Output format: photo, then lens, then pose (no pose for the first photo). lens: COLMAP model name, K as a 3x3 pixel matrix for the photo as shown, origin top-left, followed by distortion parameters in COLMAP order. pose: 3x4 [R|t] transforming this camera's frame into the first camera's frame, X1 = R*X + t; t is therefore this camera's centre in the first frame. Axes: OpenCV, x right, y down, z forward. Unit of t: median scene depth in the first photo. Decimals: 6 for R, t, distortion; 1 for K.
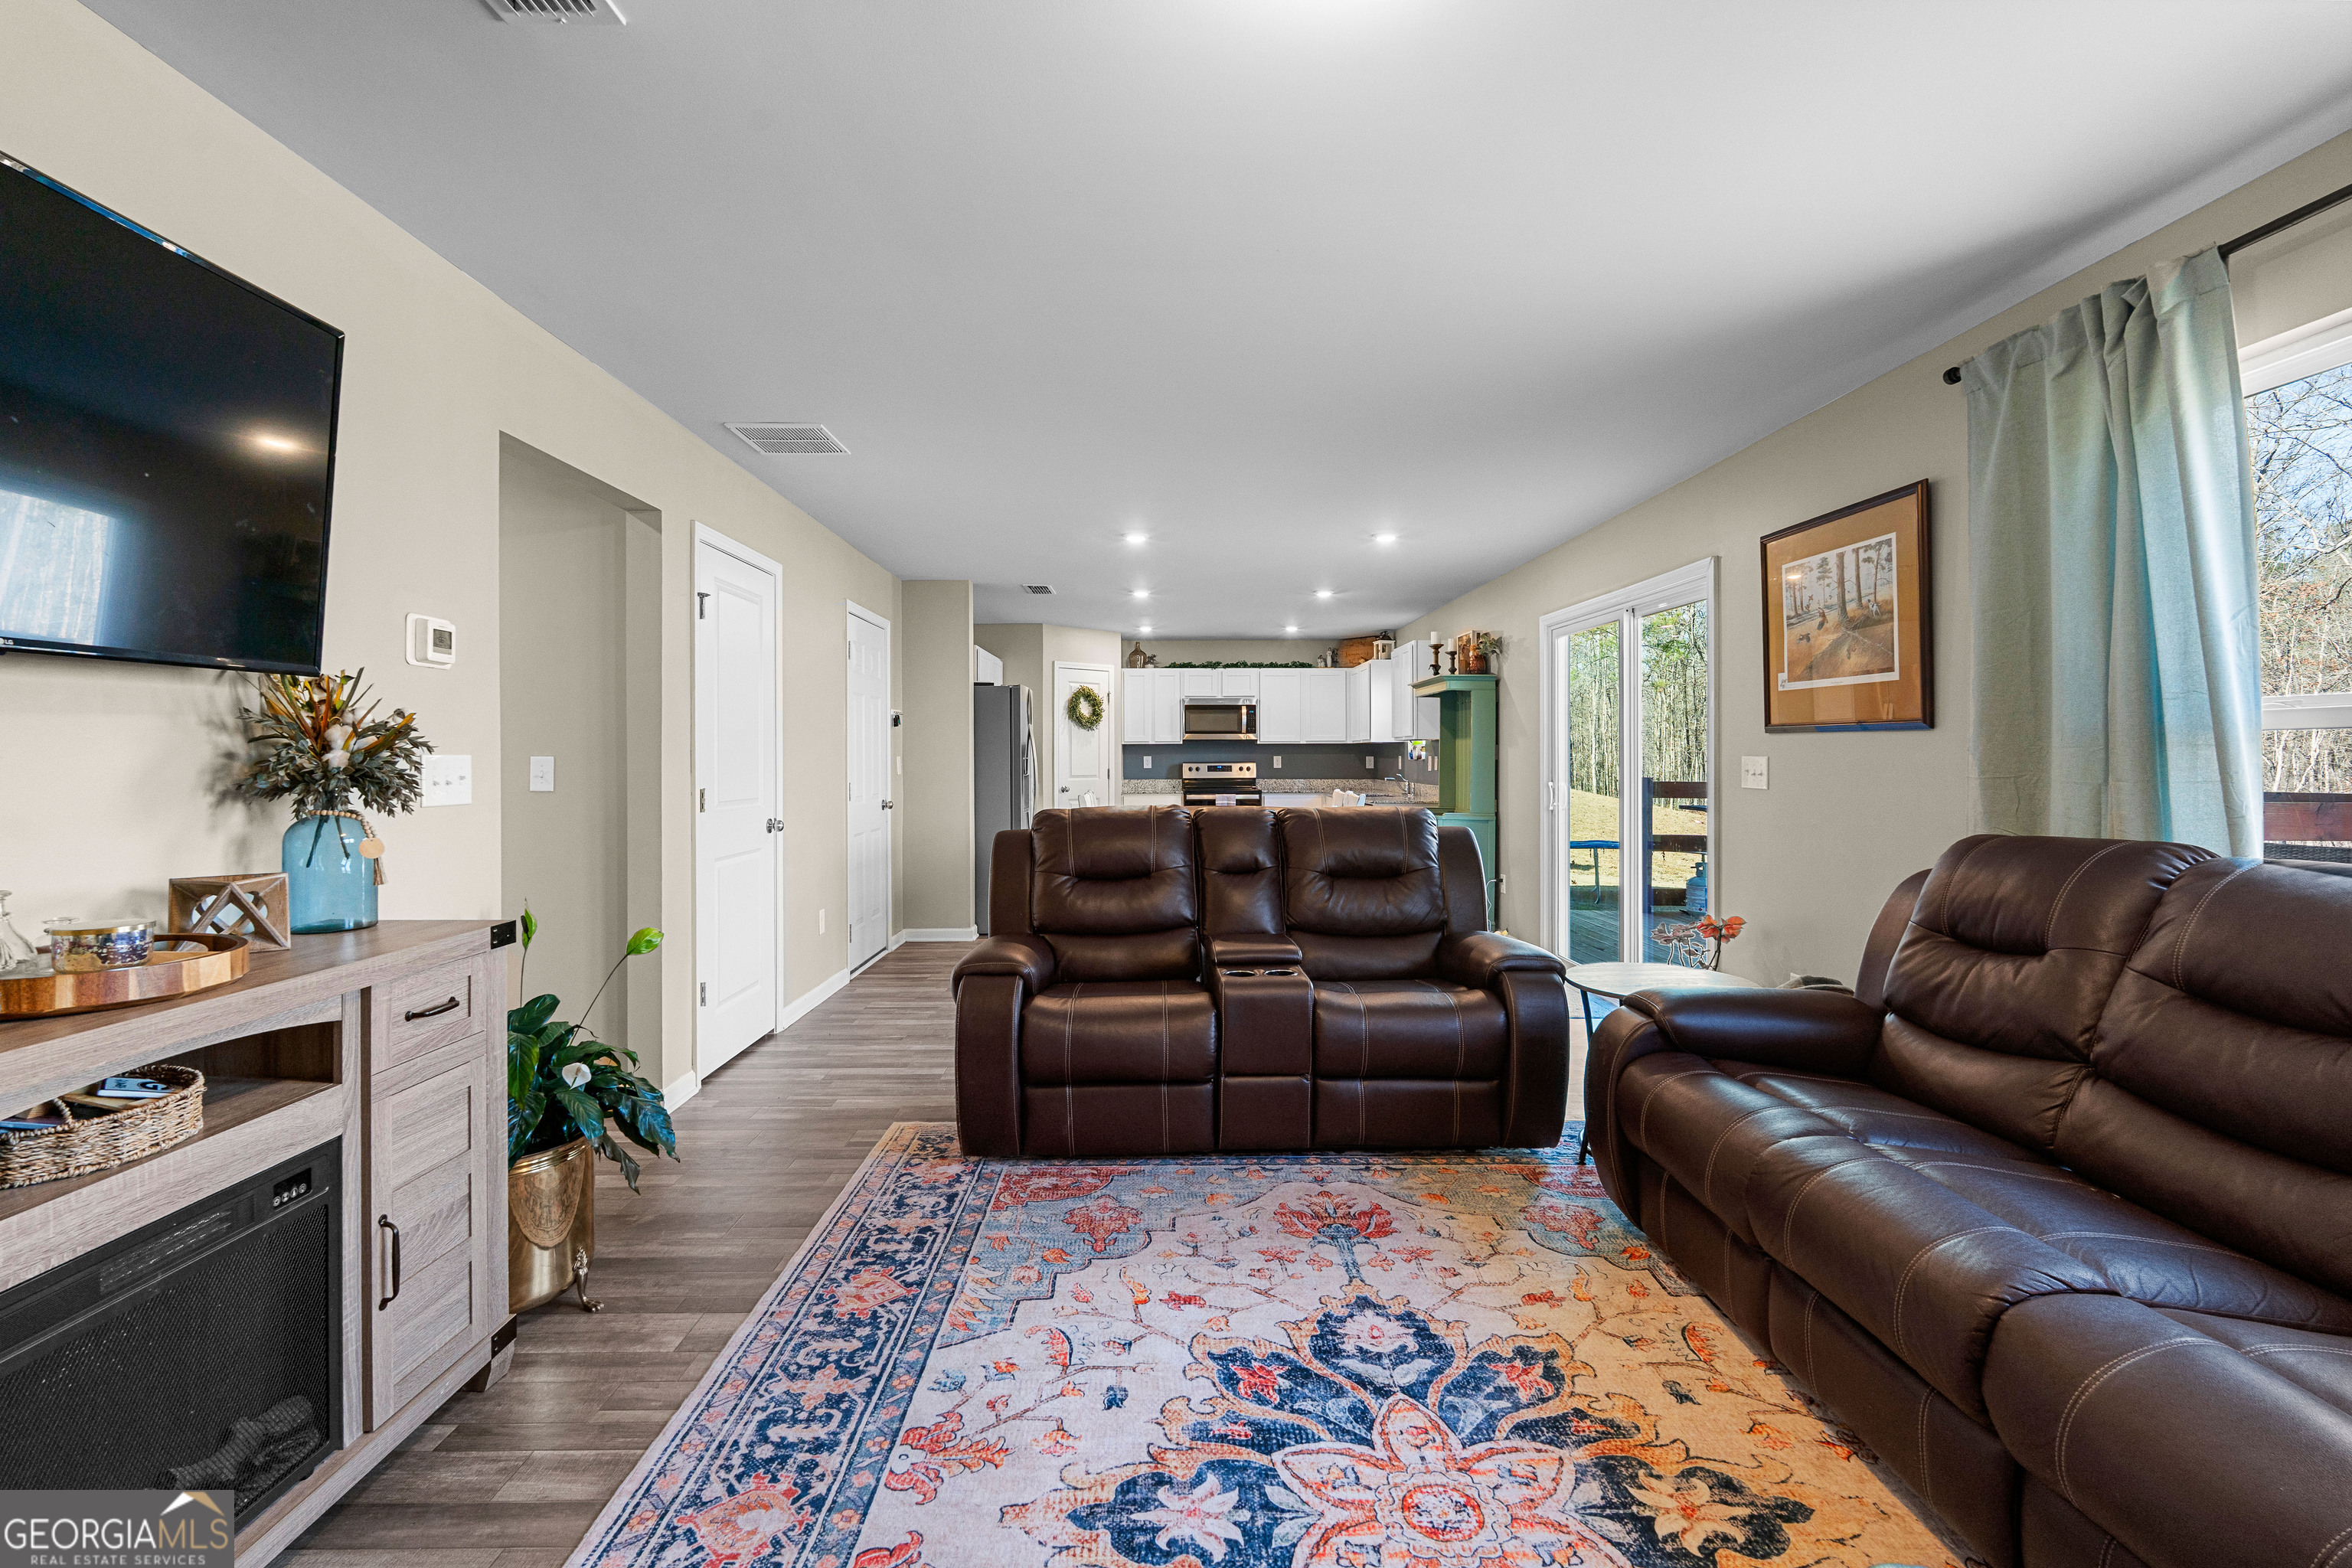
lens RADIAL K [[1033.7, 0, 1168.8], [0, 1033.7, 758.6], [0, 0, 1]] dist [-0.001824, -0.001661]
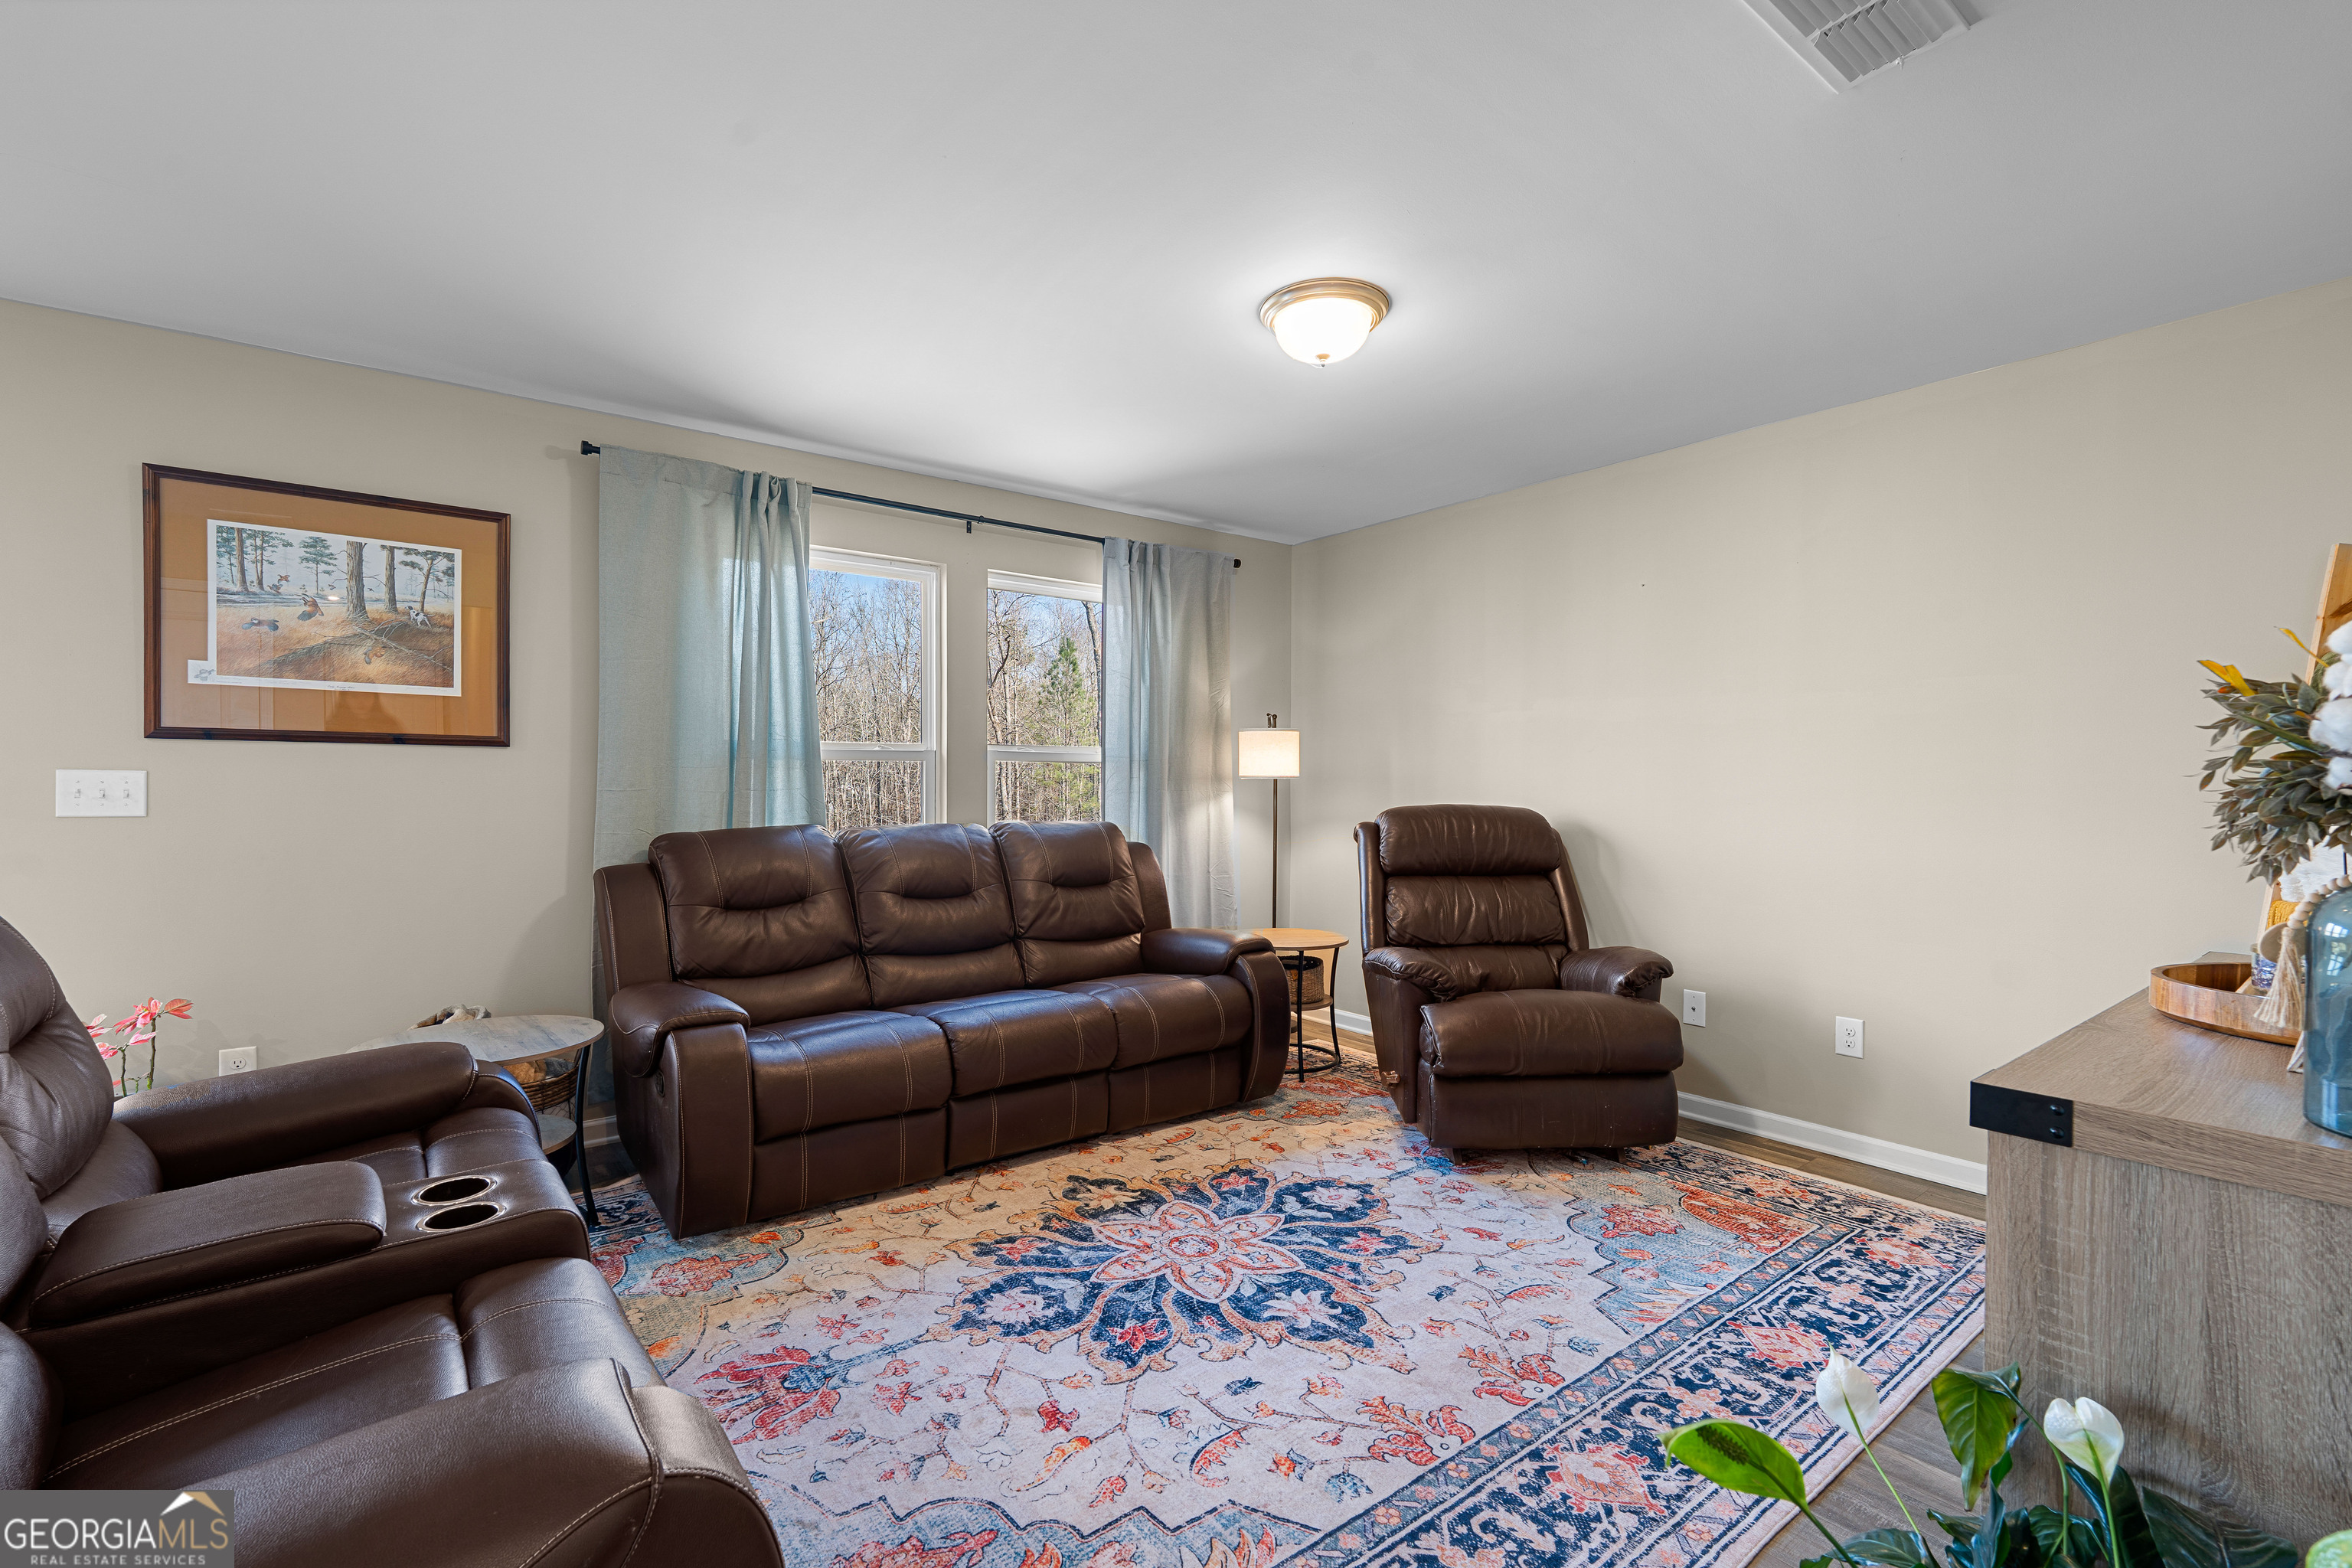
lens RADIAL K [[1033.7, 0, 1176.3], [0, 1033.7, 796.3], [0, 0, 1]] dist [-0.001824, -0.001661]
pose [[-0.604769, -0.009604, 0.796343, -0.742530], [0.000044, 0.999927, 0.012093, 0.012988], [-0.796401, 0.007349, -0.604724, 1.496358]]
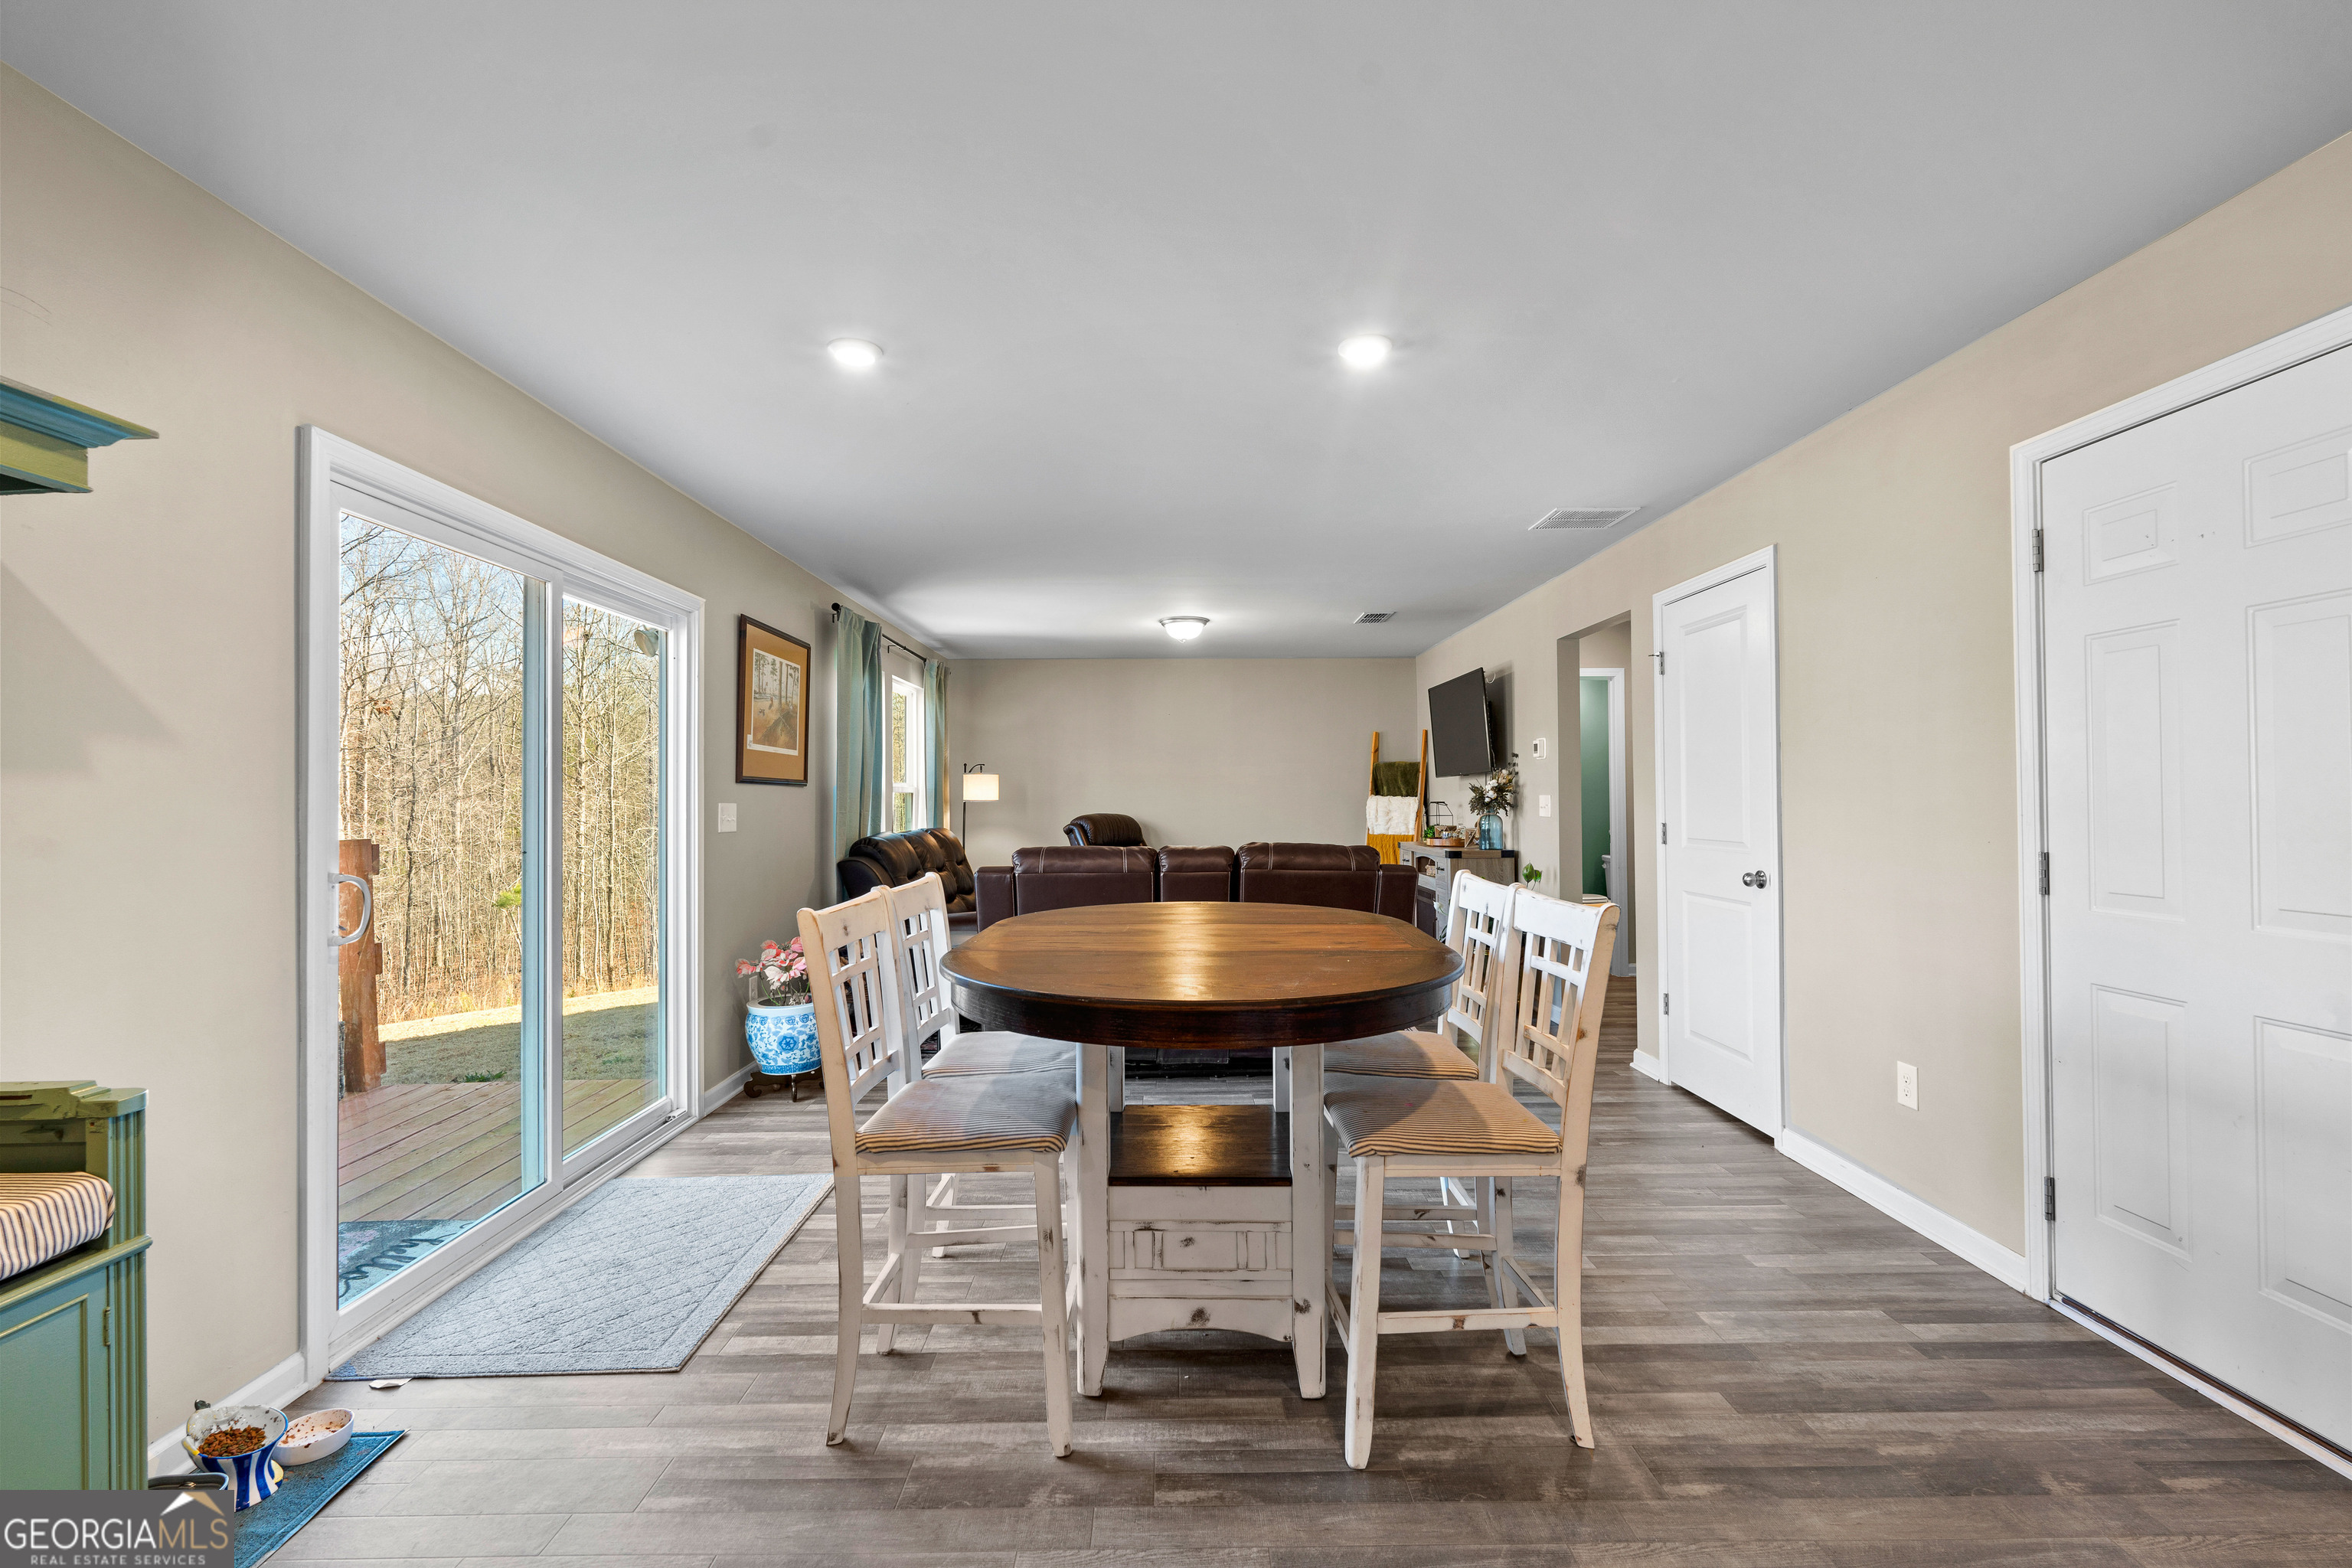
lens RADIAL K [[1033.7, 0, 1182.1], [0, 1033.7, 791.4], [0, 0, 1]] dist [-0.001824, -0.001661]
pose [[-0.999938, 0.010170, 0.004578, 0.131640], [0.010148, 0.999937, -0.004733, -0.009547], [-0.004626, -0.004686, -0.999978, 3.741254]]
